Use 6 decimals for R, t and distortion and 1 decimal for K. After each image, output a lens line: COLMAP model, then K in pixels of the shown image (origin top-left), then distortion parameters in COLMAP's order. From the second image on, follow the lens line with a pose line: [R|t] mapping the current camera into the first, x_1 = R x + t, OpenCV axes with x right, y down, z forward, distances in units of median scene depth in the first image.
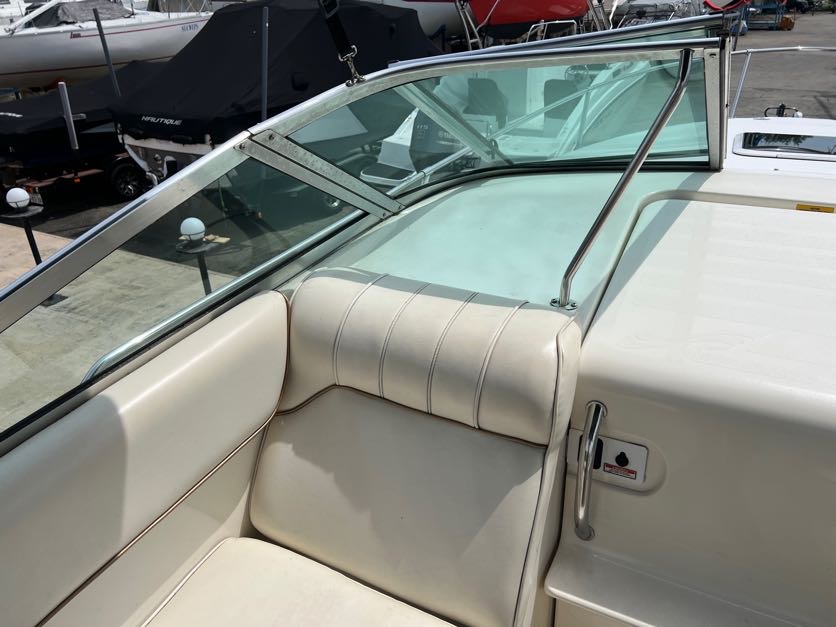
lens RADIAL K [[629.0, 0, 419.3], [0, 629.0, 313.0], [0, 0, 1]] dist [0.053591, -0.065041]
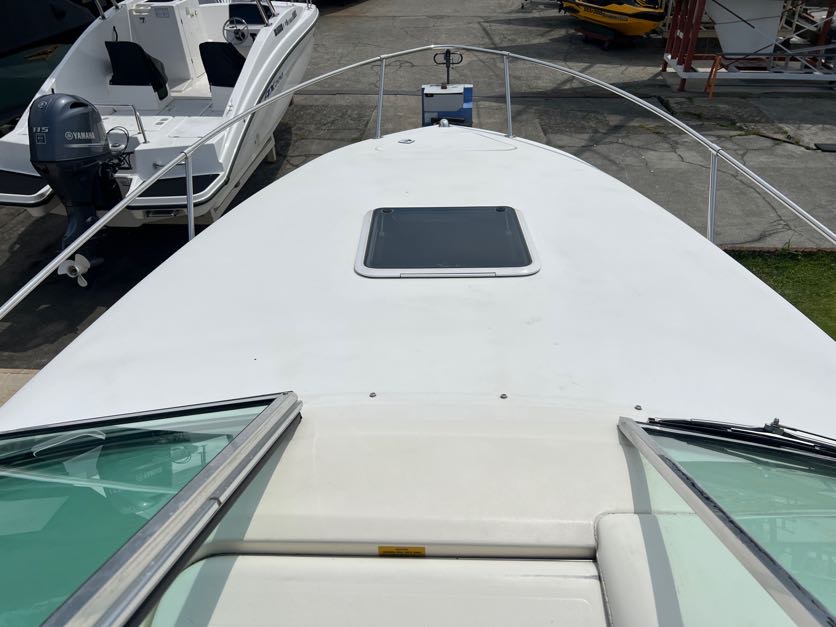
lens RADIAL K [[629.0, 0, 419.2], [0, 629.0, 311.3], [0, 0, 1]] dist [0.053591, -0.065041]
pose [[0.903799, -0.221967, 0.365894, 0.505834], [0.180276, 0.972886, 0.144893, -0.582790], [-0.388134, -0.064992, 0.919308, 0.438497]]
